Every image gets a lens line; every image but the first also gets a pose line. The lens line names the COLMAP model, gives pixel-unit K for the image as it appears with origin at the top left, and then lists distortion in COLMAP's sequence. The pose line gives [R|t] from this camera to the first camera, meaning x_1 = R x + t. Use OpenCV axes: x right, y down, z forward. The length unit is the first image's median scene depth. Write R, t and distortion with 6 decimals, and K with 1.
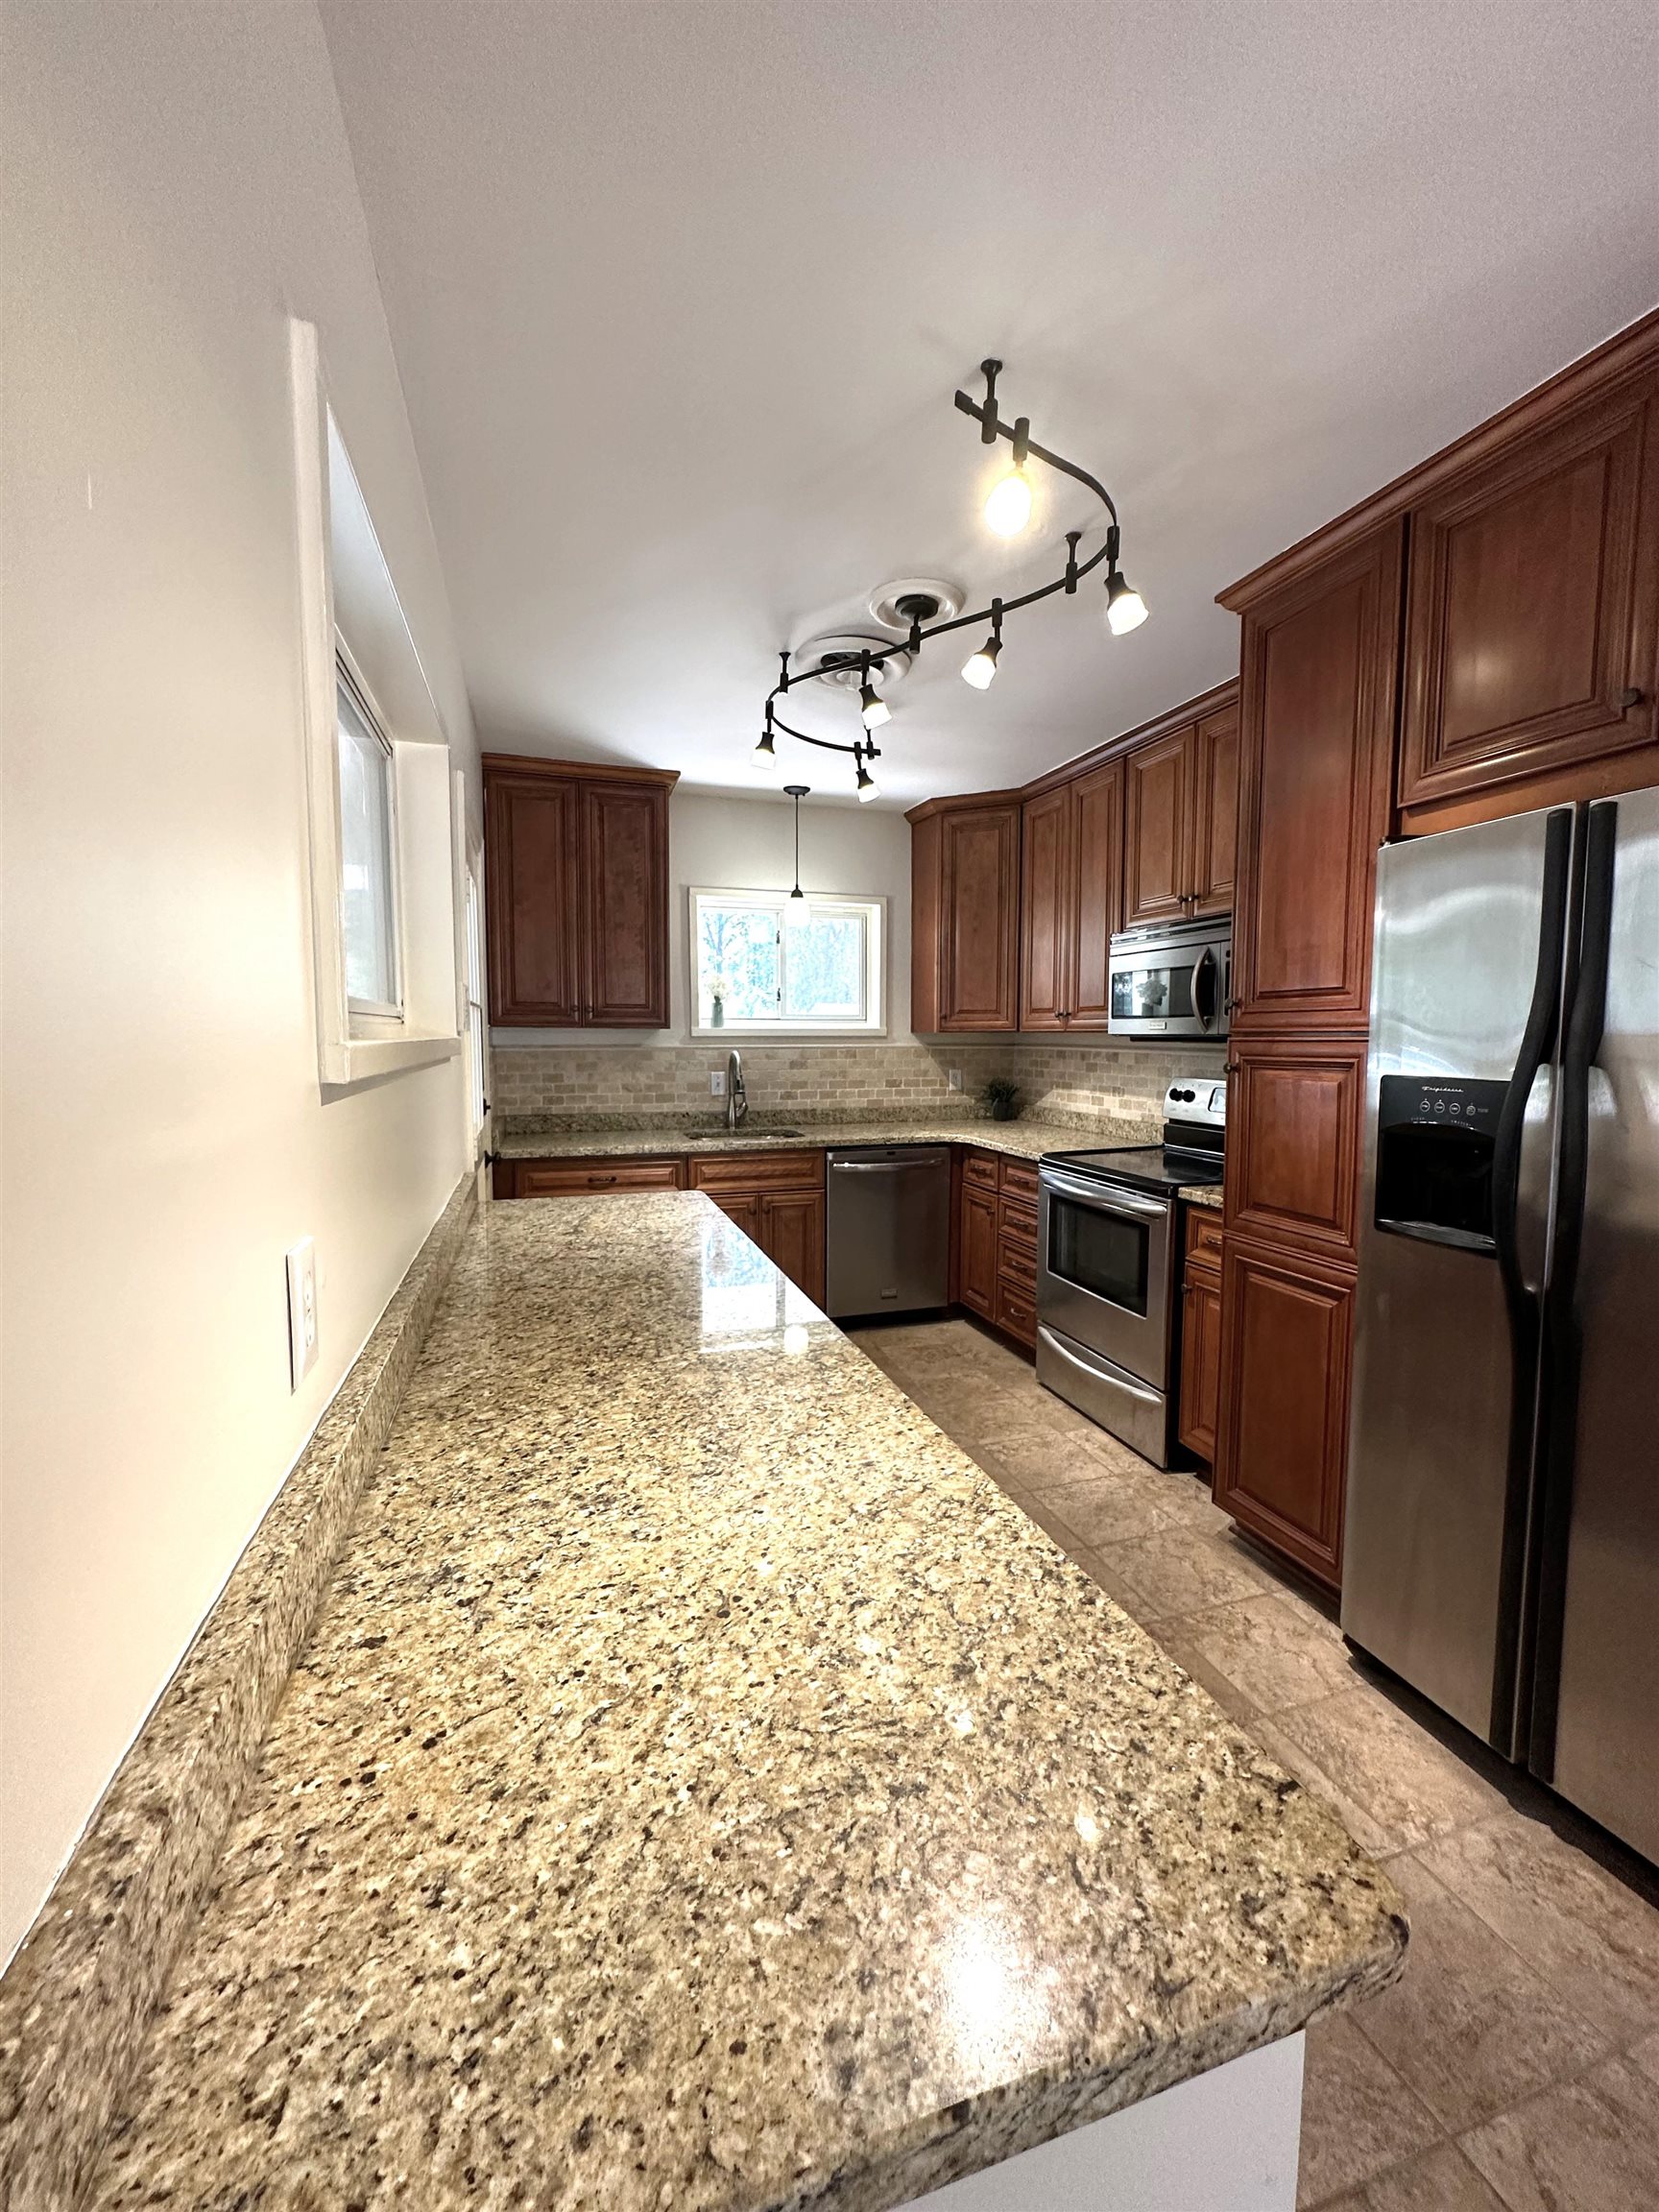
lens RADIAL K [[880.4, 0, 840.9], [0, 880.4, 1093.8], [0, 0, 1]] dist [-0.006739, 0.000894]
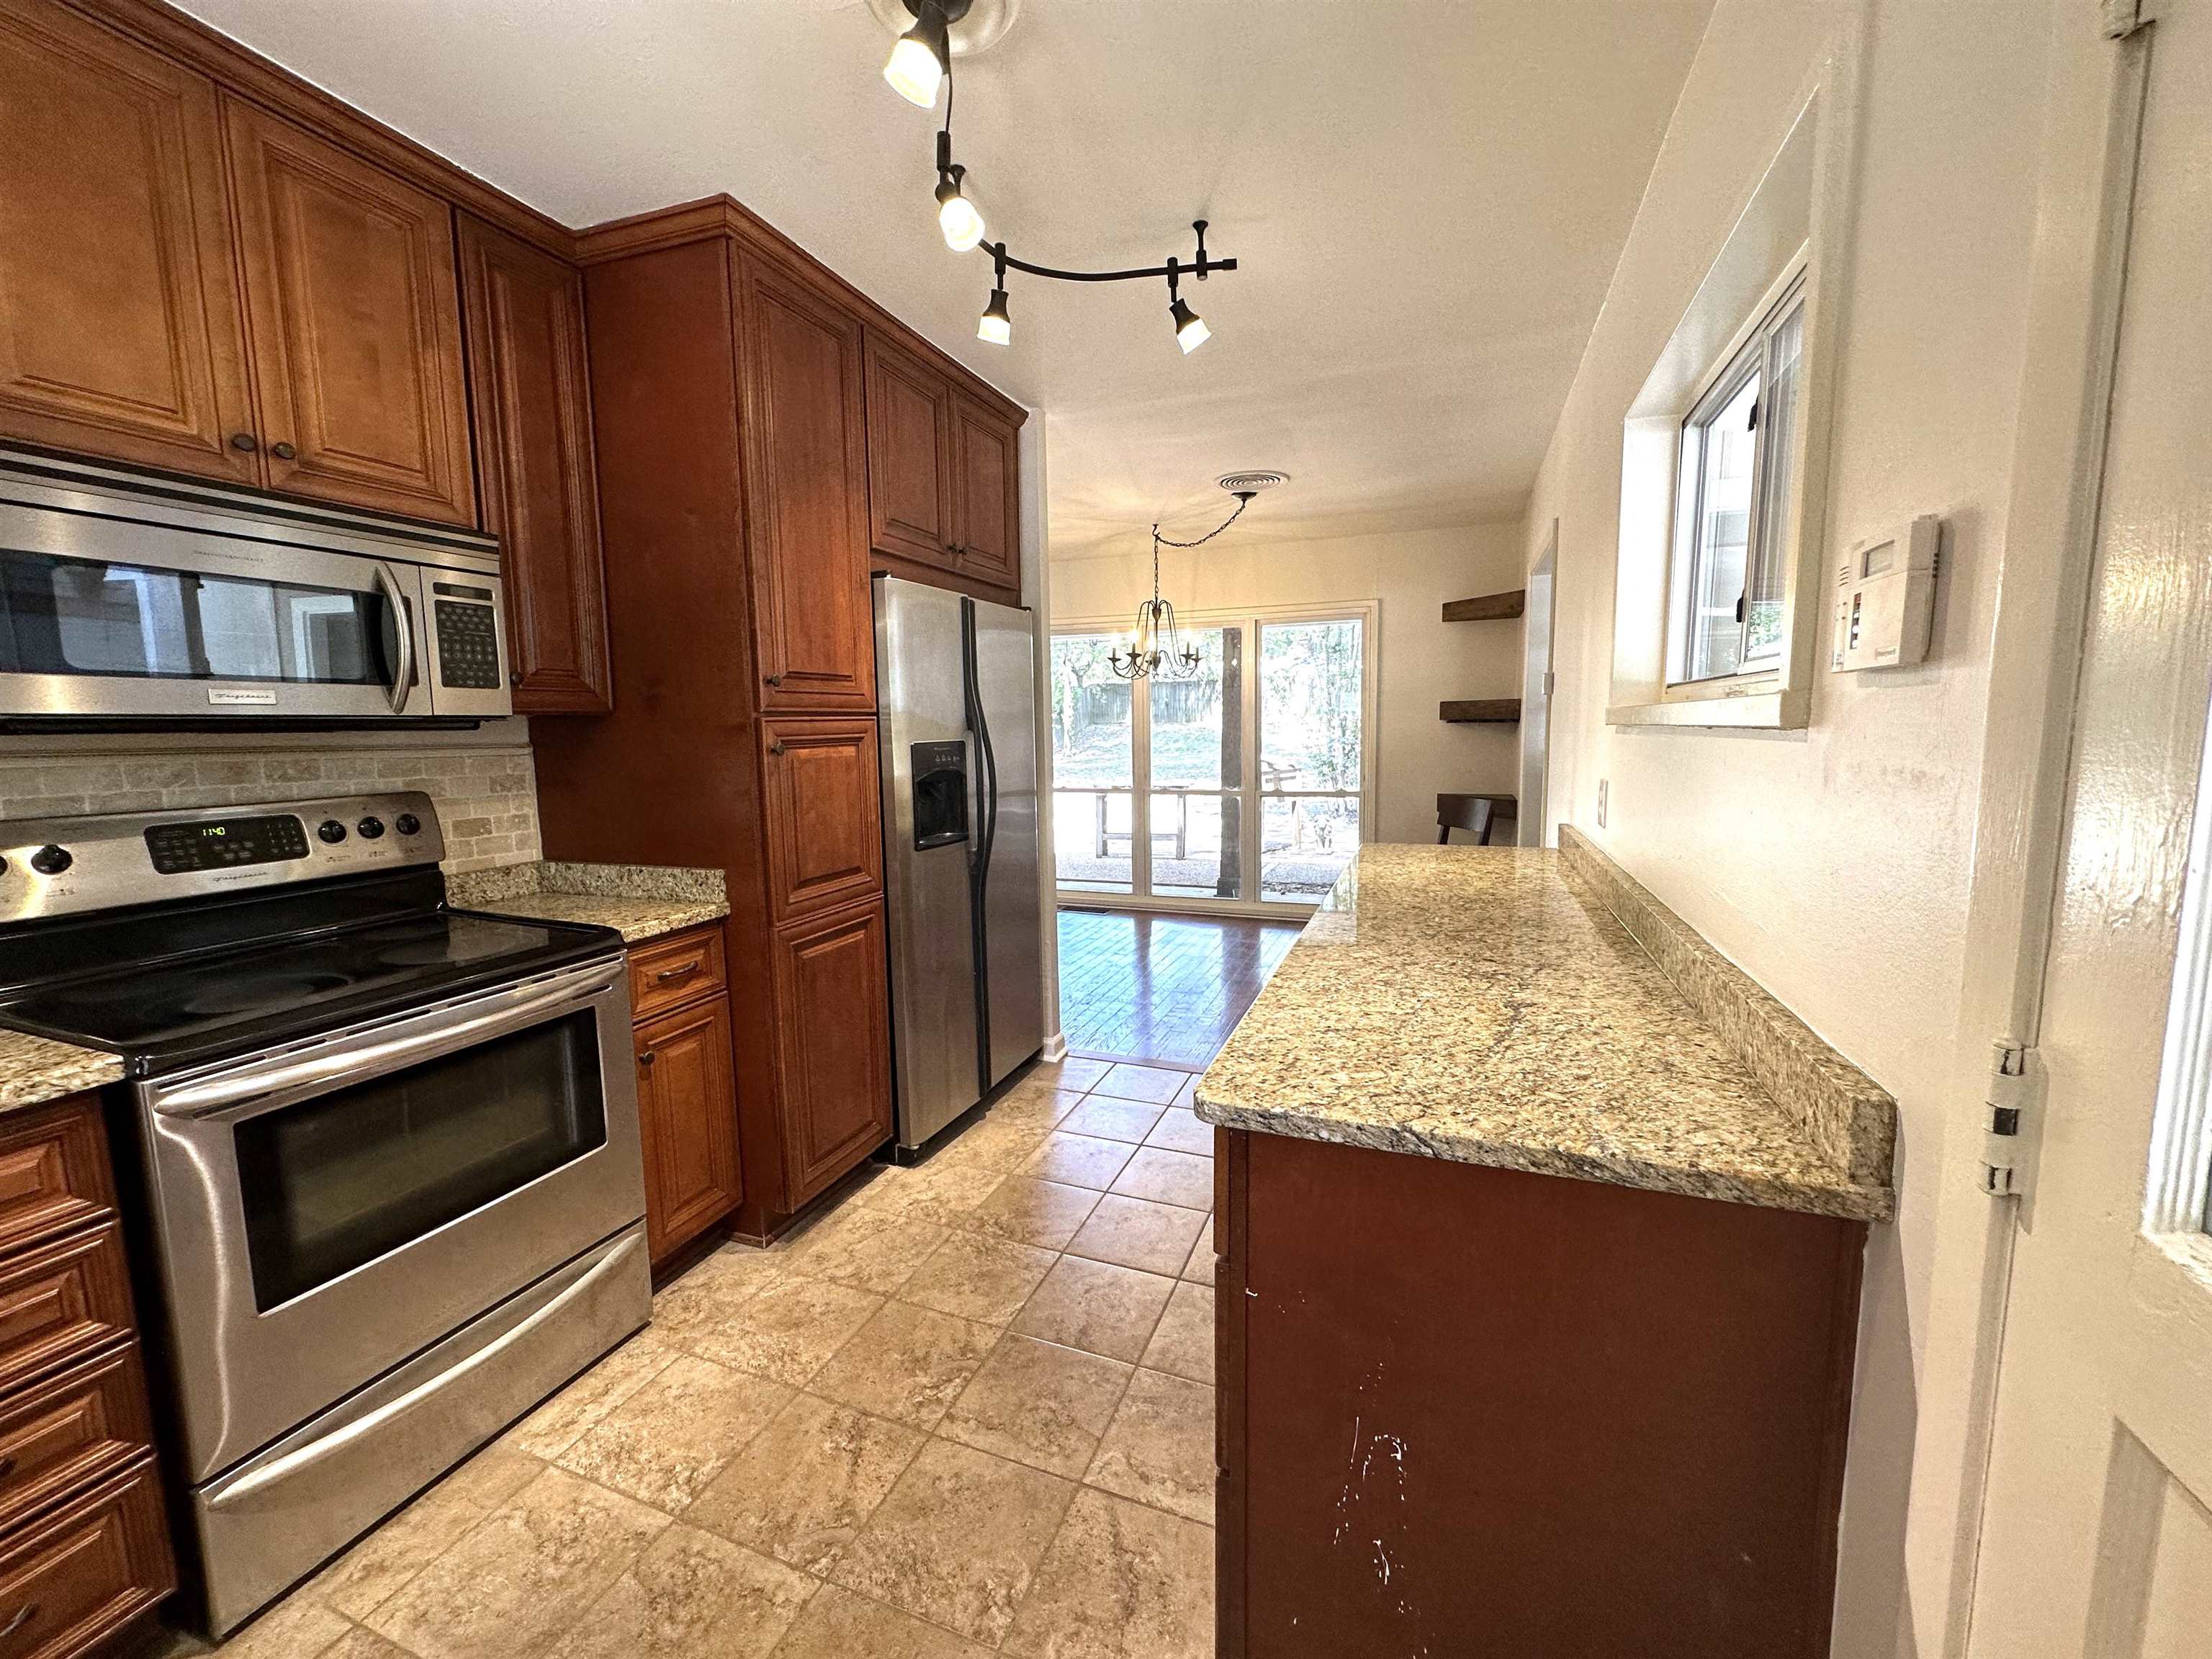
lens RADIAL K [[880.4, 0, 1109.5], [0, 880.4, 829.9], [0, 0, 1]] dist [-0.006739, 0.000894]
pose [[-0.772079, -0.065183, 0.632175, -0.250633], [0.058559, 0.983198, 0.172895, -0.050668], [-0.632823, 0.170508, -0.755289, 0.873394]]
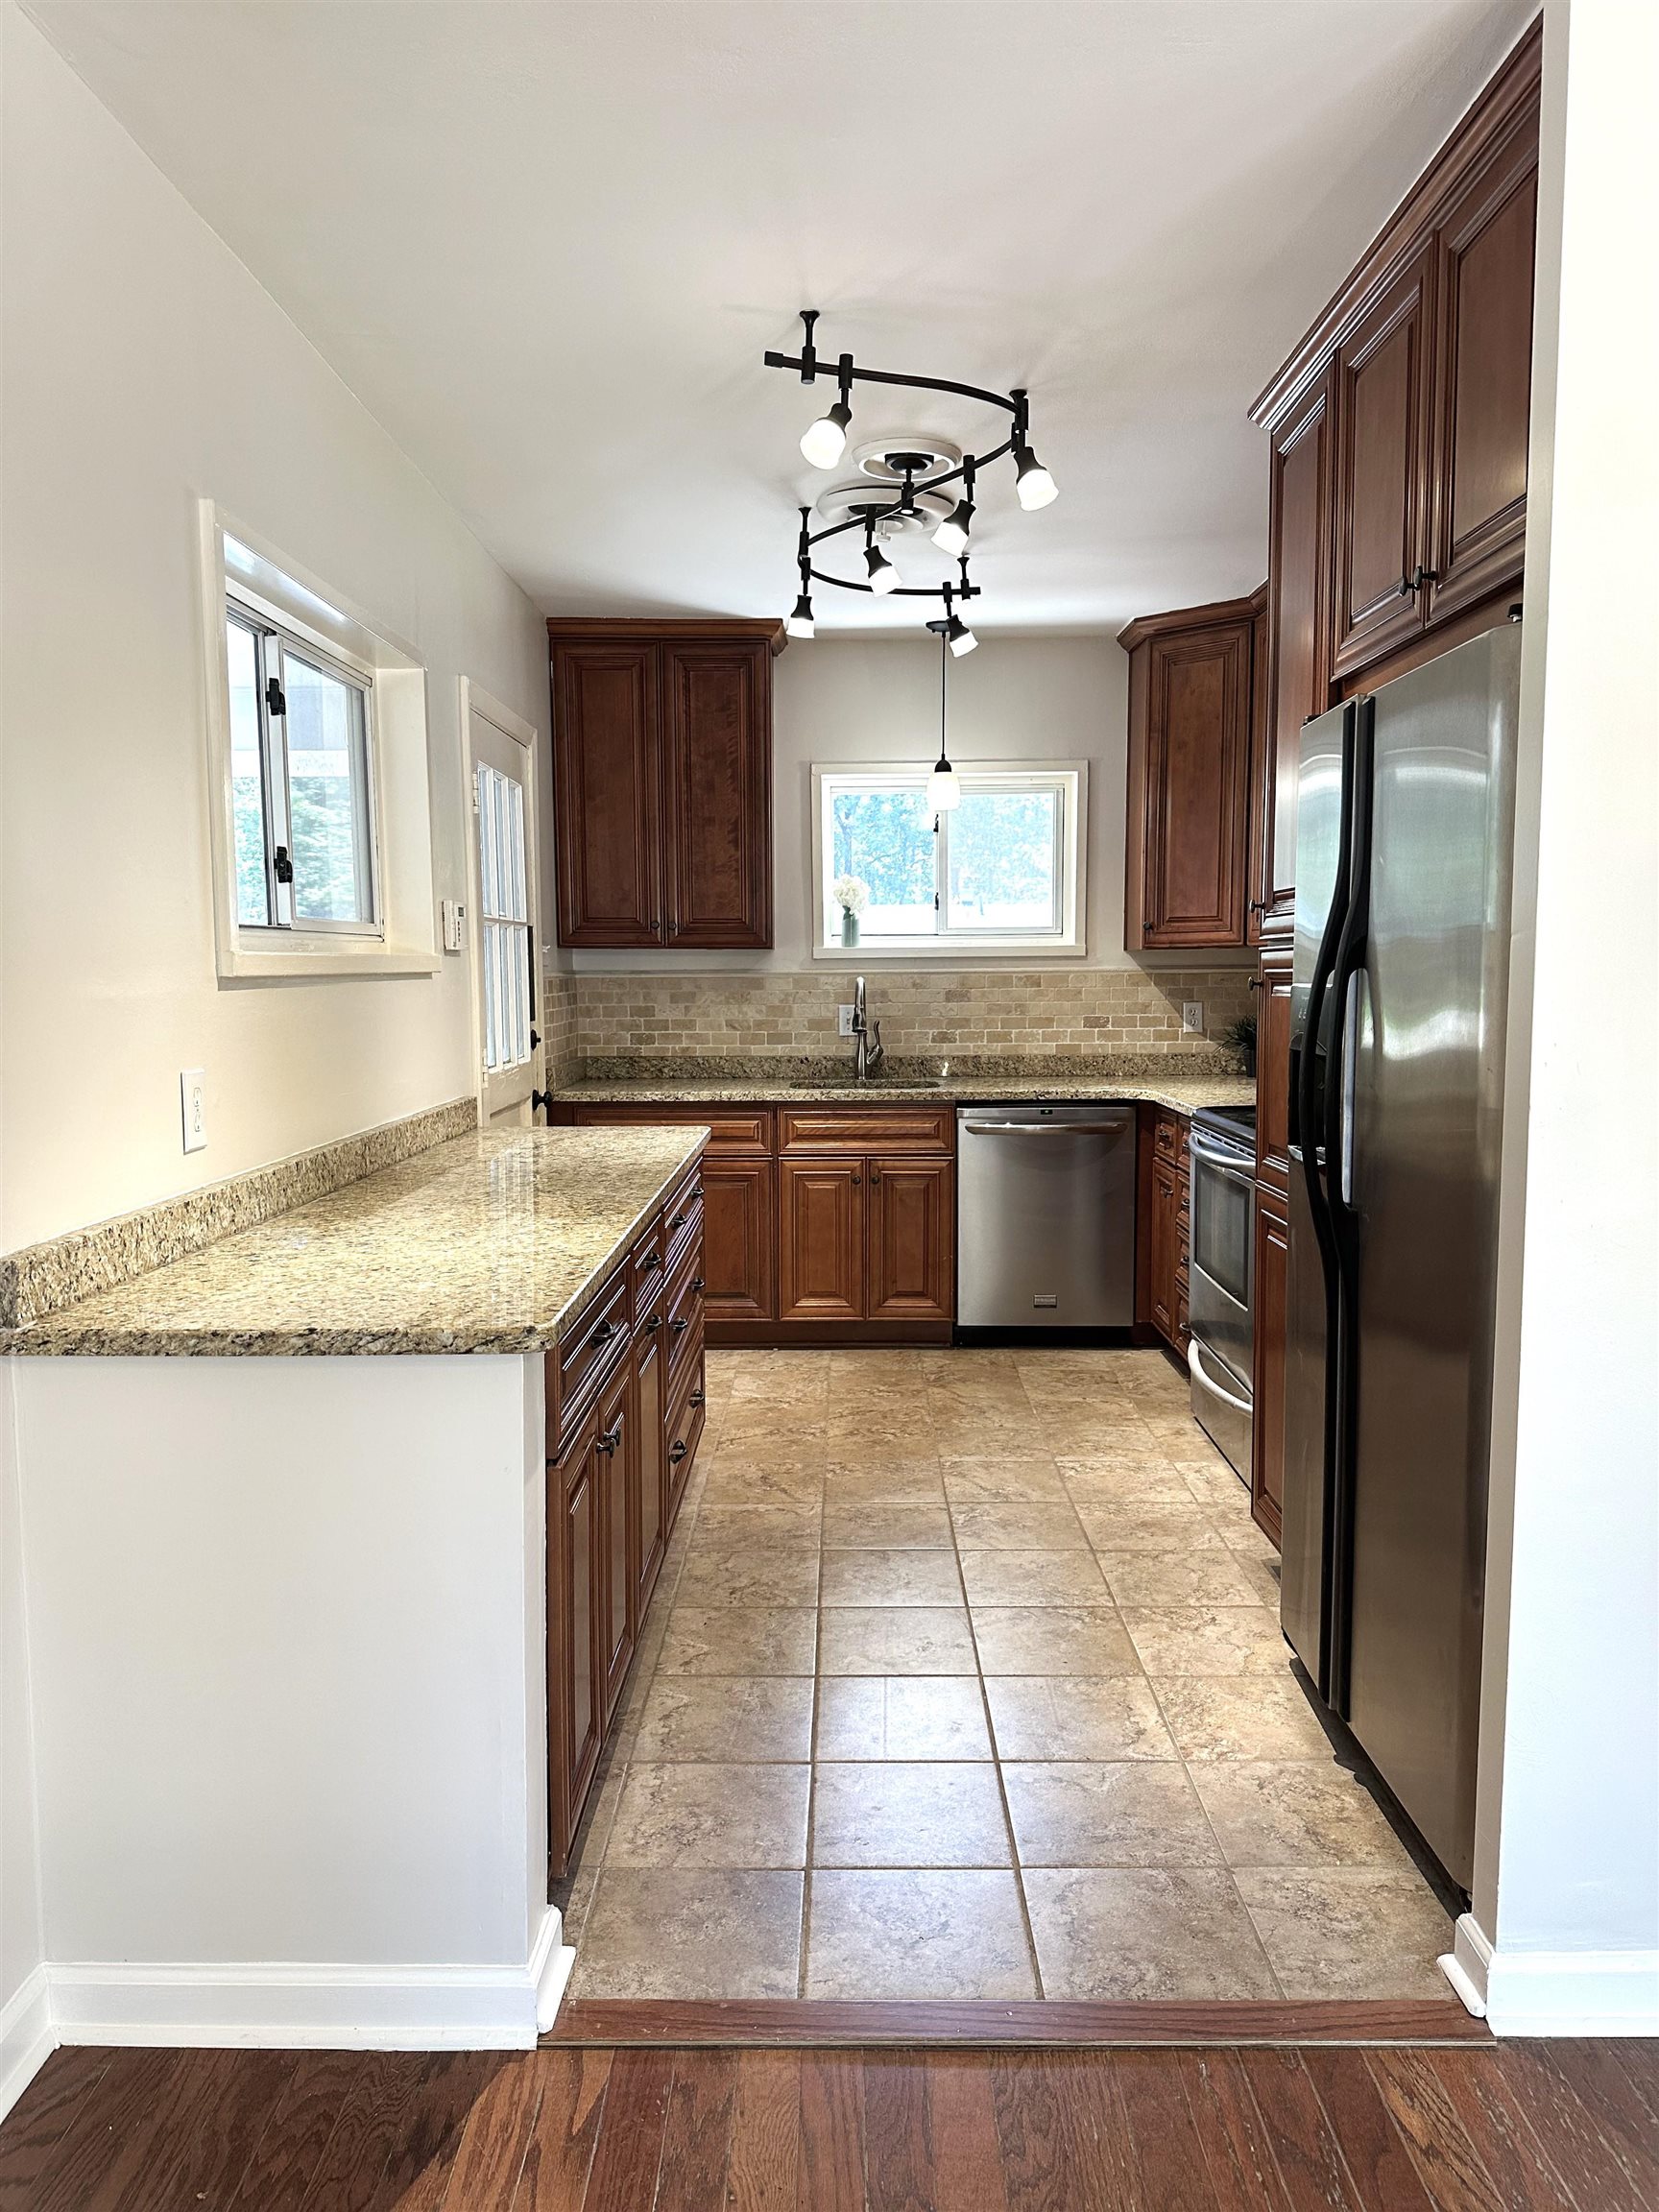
lens RADIAL K [[1545.0, 0, 829.3], [0, 1545.0, 1111.5], [0, 0, 1]] dist [0.027462, -0.020664]
pose [[0.945315, 0.023246, -0.325328, 0.313791], [-0.013609, 0.999400, 0.031866, 0.027824], [0.325874, -0.025696, 0.945064, -0.300052]]
